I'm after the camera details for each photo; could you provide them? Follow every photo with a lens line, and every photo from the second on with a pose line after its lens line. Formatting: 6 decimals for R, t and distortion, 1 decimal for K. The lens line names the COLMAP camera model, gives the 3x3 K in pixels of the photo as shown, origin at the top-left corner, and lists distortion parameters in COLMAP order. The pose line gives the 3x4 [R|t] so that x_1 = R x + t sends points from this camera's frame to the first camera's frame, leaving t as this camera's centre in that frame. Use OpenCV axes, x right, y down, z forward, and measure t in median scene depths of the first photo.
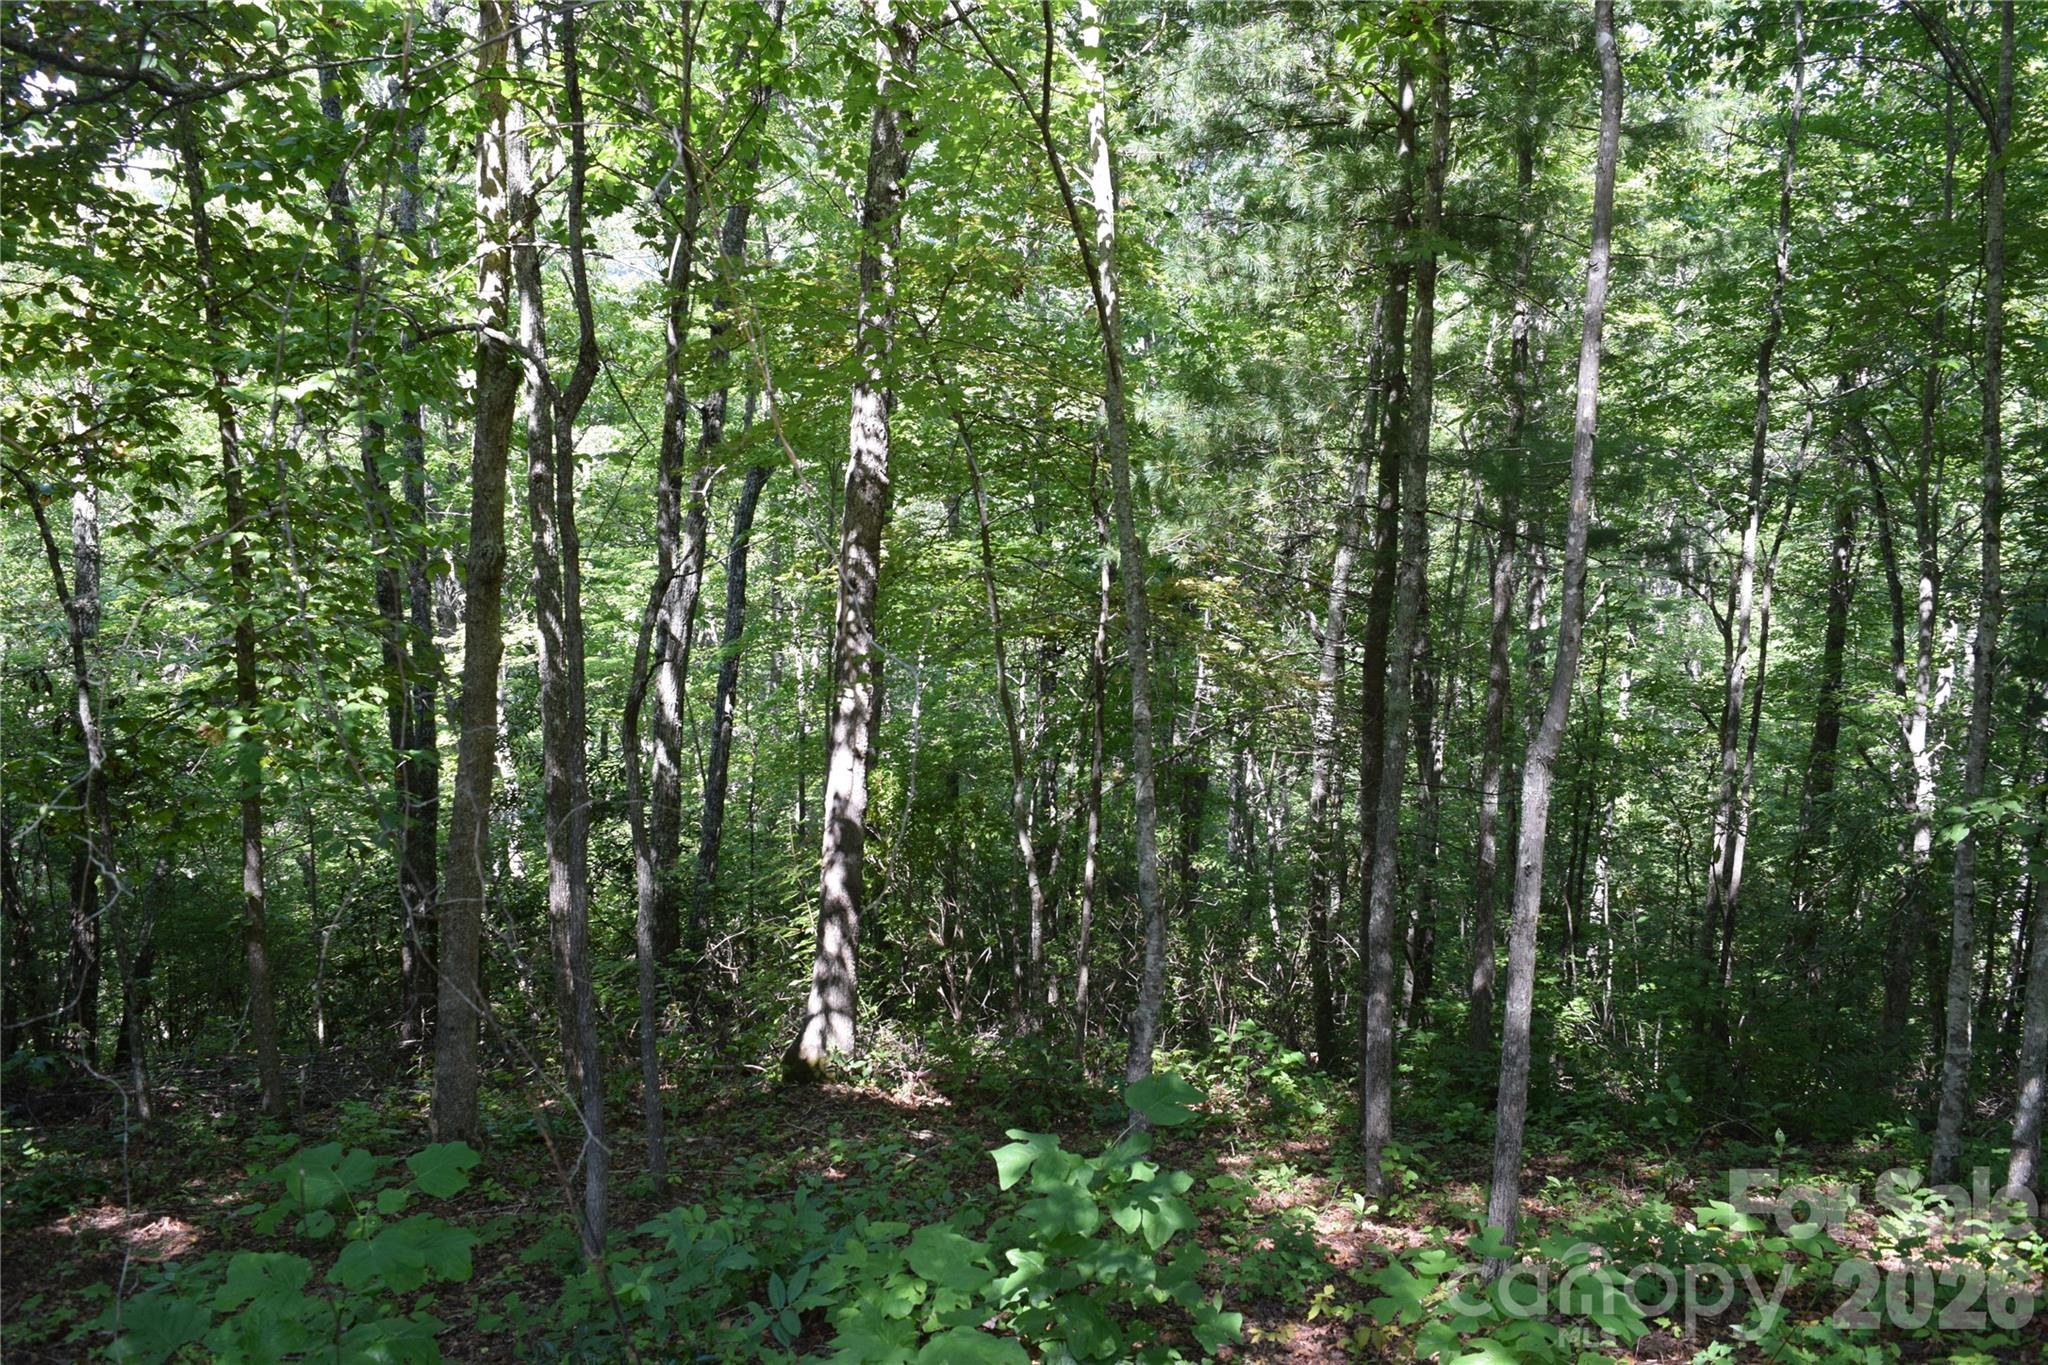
lens RADIAL K [[1558.2, 0, 1014.7], [0, 1558.2, 690.0], [0, 0, 1]] dist [-0.035195, 0.015314]
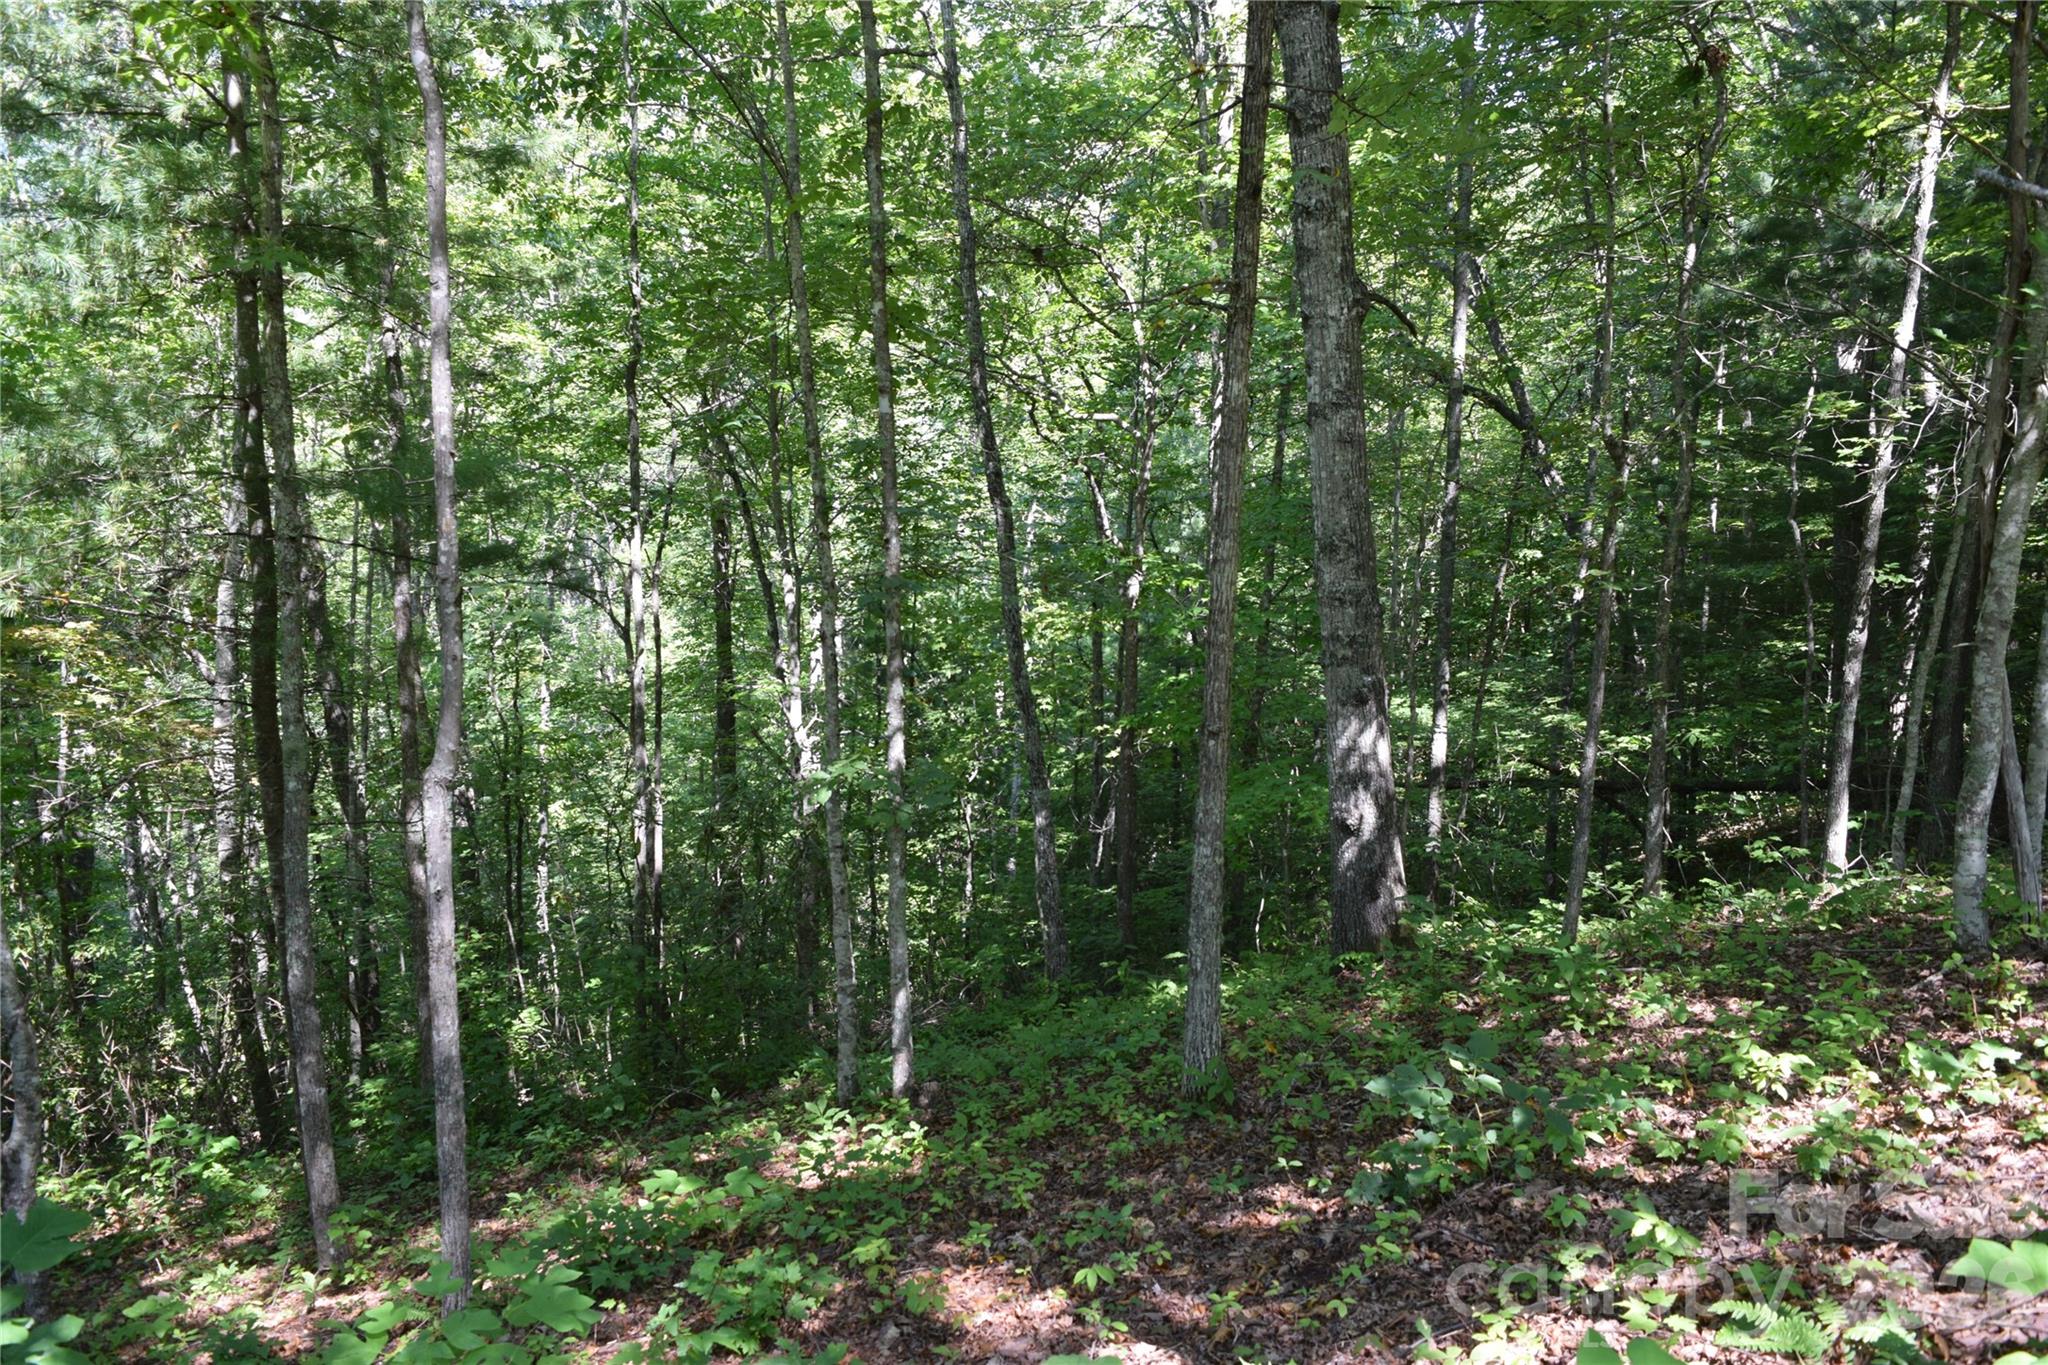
lens RADIAL K [[1558.2, 0, 1014.7], [0, 1558.2, 690.0], [0, 0, 1]] dist [-0.035195, 0.015314]
pose [[0.785877, -0.103146, 0.609720, 0.017678], [0.110749, 0.993526, 0.025328, 0.001656], [-0.608385, 0.047622, 0.792212, -0.003602]]
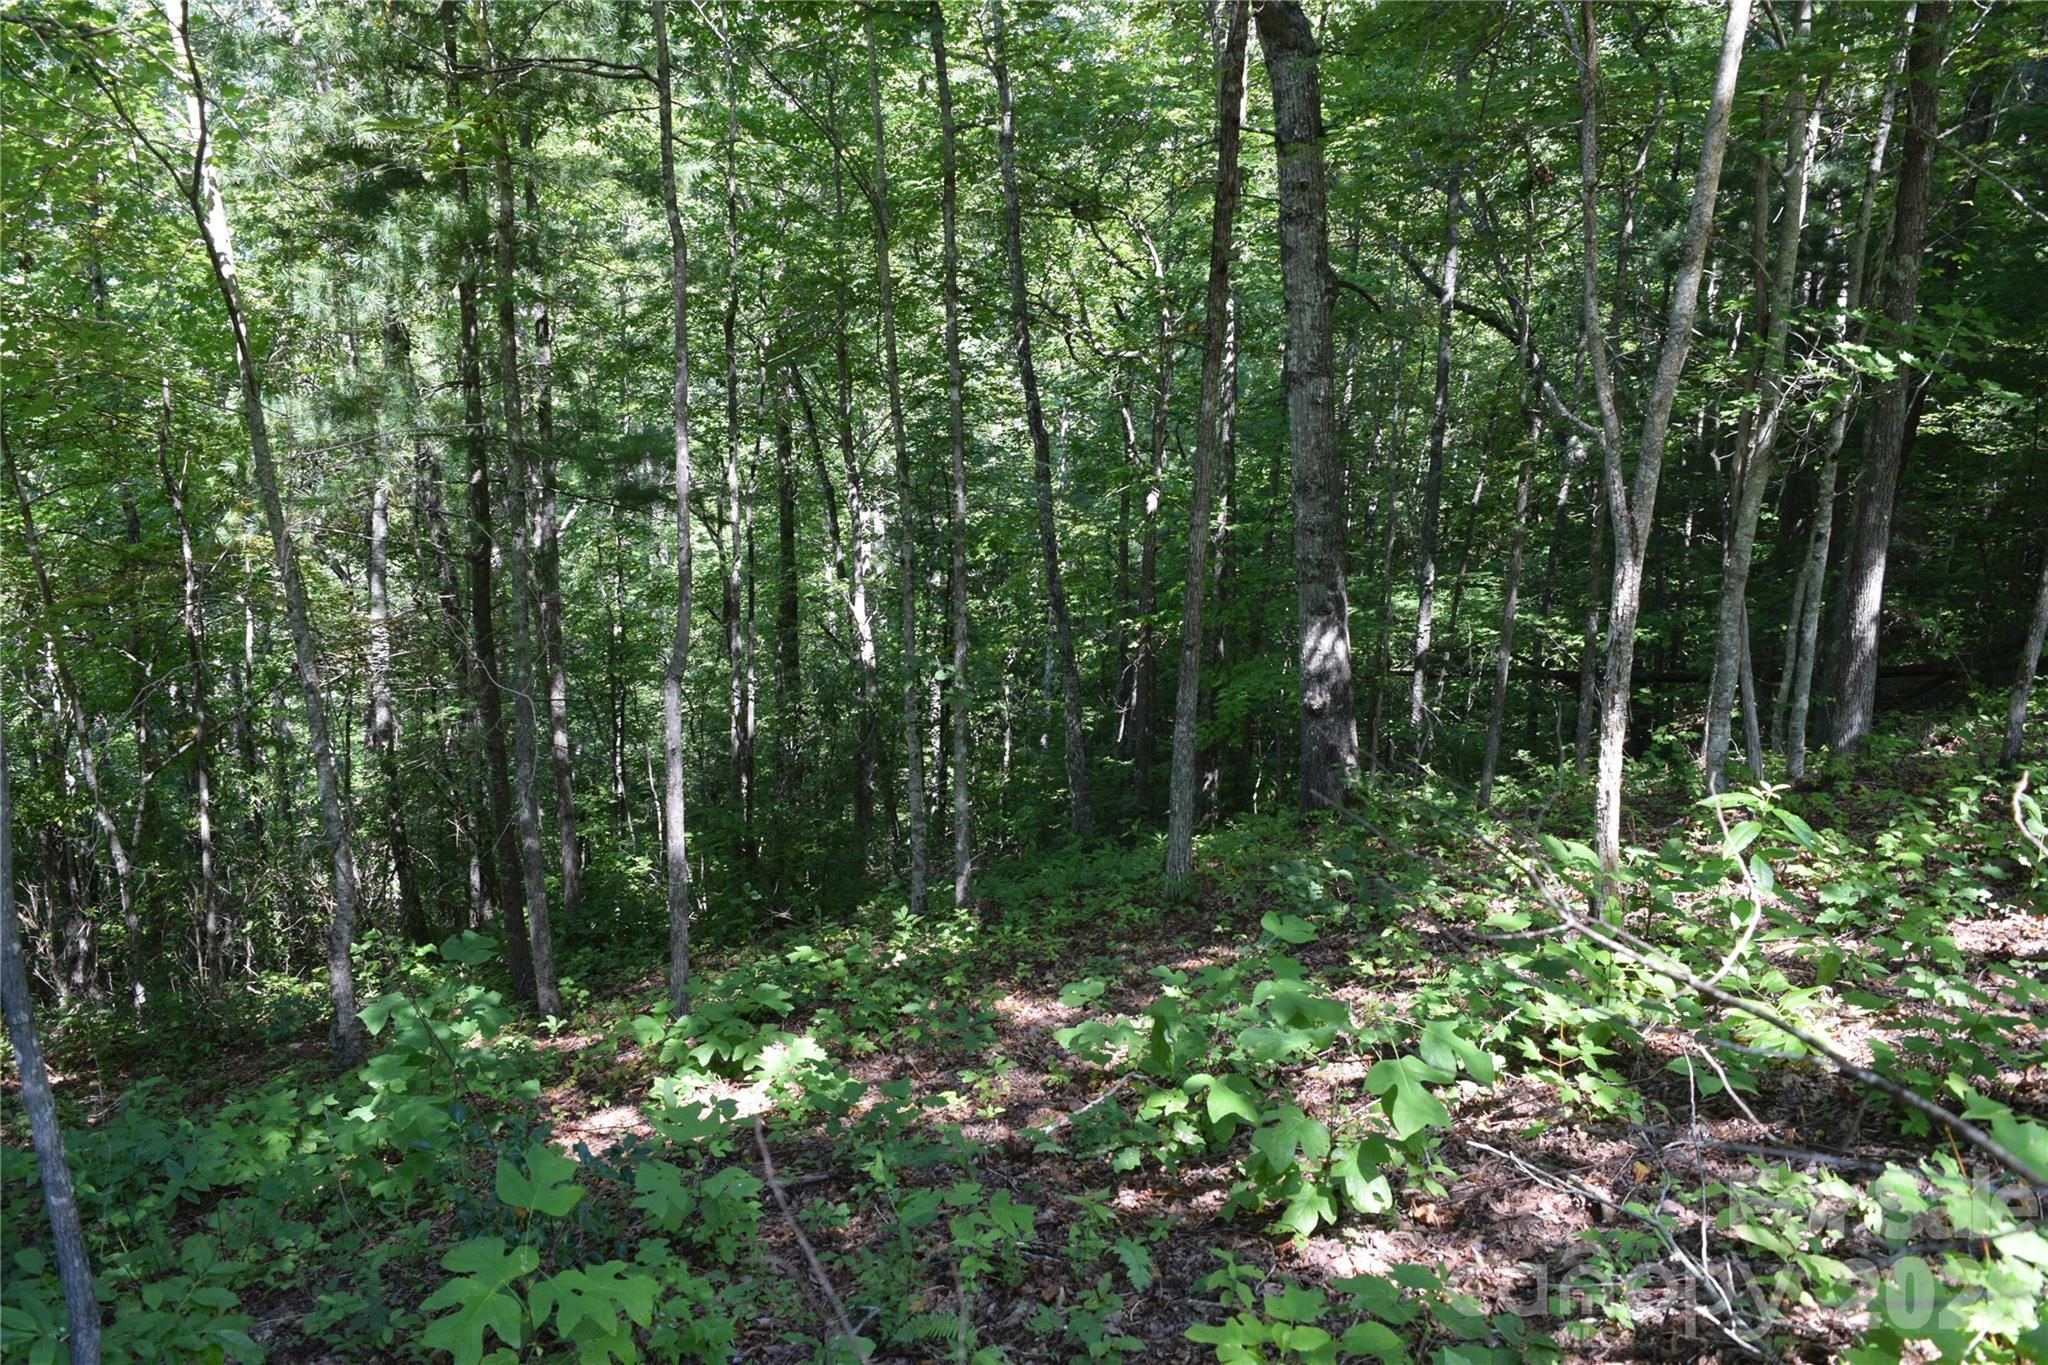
lens RADIAL K [[1558.2, 0, 1014.7], [0, 1558.2, 690.0], [0, 0, 1]] dist [-0.035195, 0.015314]
pose [[0.799665, -0.142546, 0.583281, -0.099386], [0.102198, 0.989550, 0.101721, -0.023034], [-0.591685, -0.021732, 0.805876, -0.158115]]
